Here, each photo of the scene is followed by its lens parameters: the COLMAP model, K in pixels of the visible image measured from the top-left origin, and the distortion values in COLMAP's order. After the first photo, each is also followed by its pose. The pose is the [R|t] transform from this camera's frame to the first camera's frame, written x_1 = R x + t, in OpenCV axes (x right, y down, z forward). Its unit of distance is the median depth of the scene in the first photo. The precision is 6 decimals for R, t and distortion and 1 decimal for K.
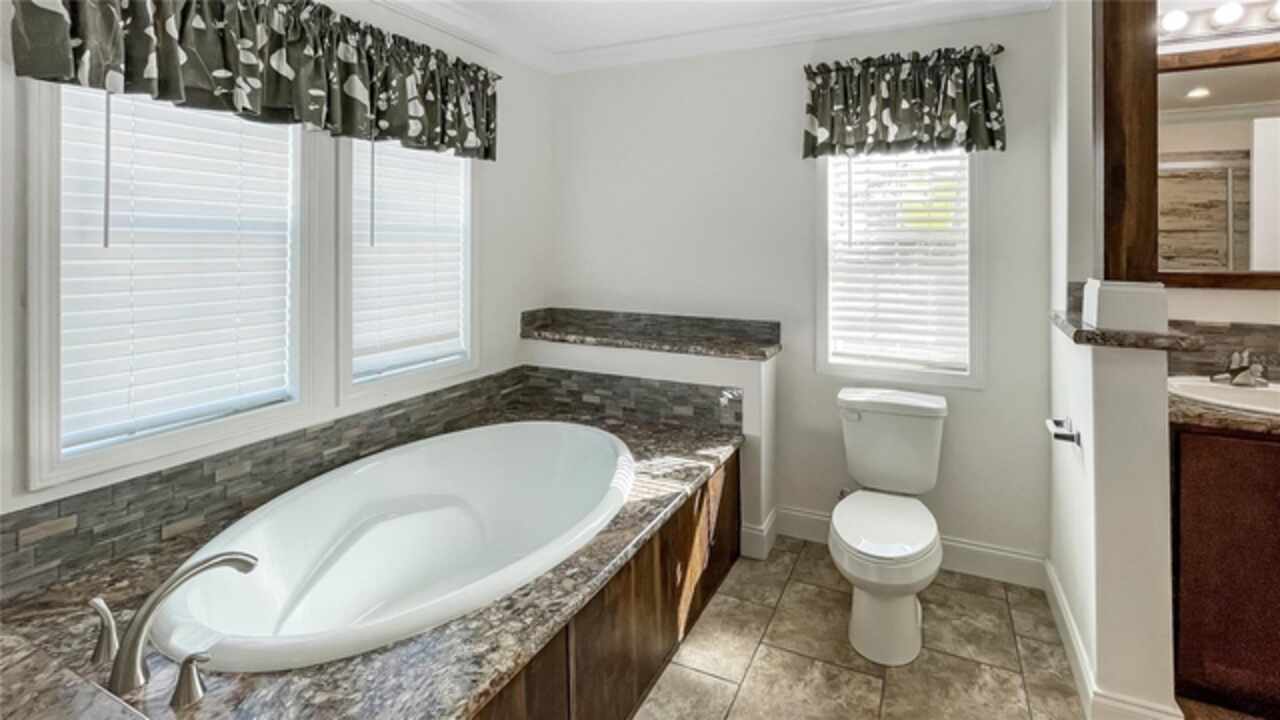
lens RADIAL K [[589.0, 0, 640.0], [0, 589.0, 360.0], [0, 0, 1]] dist [-0.000729, -0.000128]
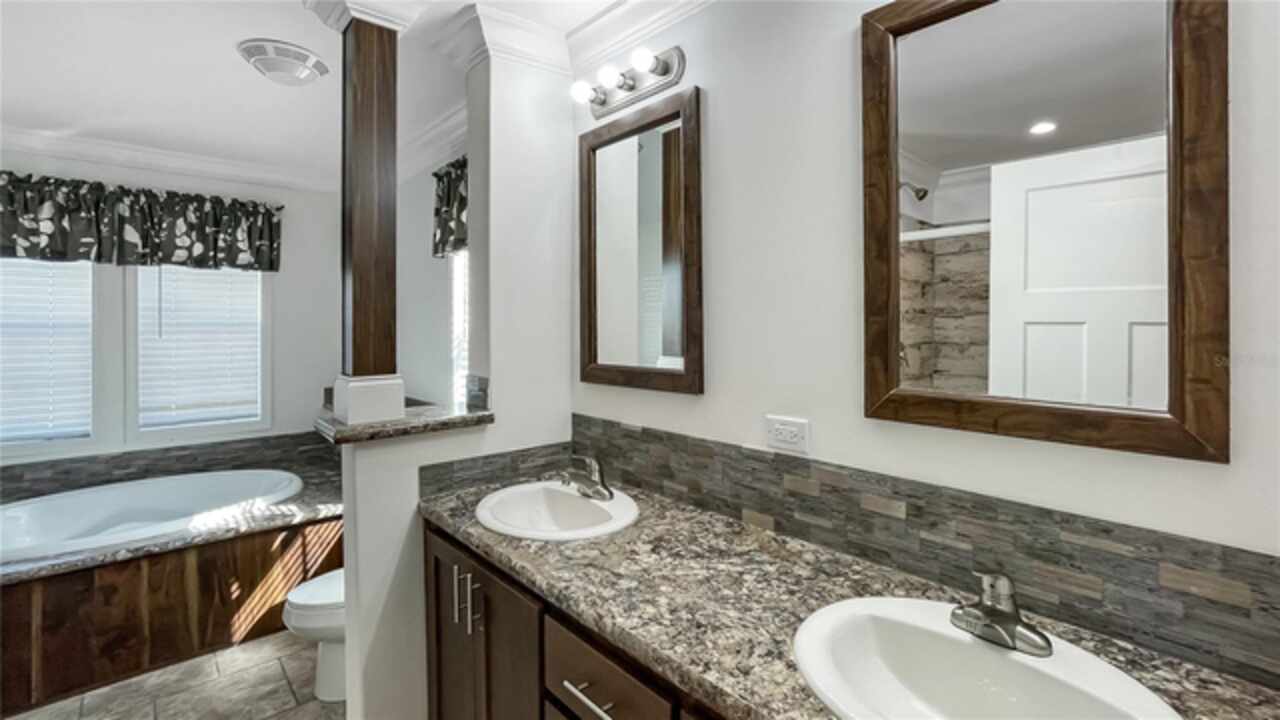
lens RADIAL K [[557.8, 0, 634.1], [0, 557.8, 455.1], [0, 0, 1]] dist [-0.017876, 0.000220]
pose [[0.912556, 0.087142, -0.399560, 1.261915], [-0.076031, 0.996151, 0.043609, -0.054277], [0.401822, -0.009417, 0.915669, 0.226345]]
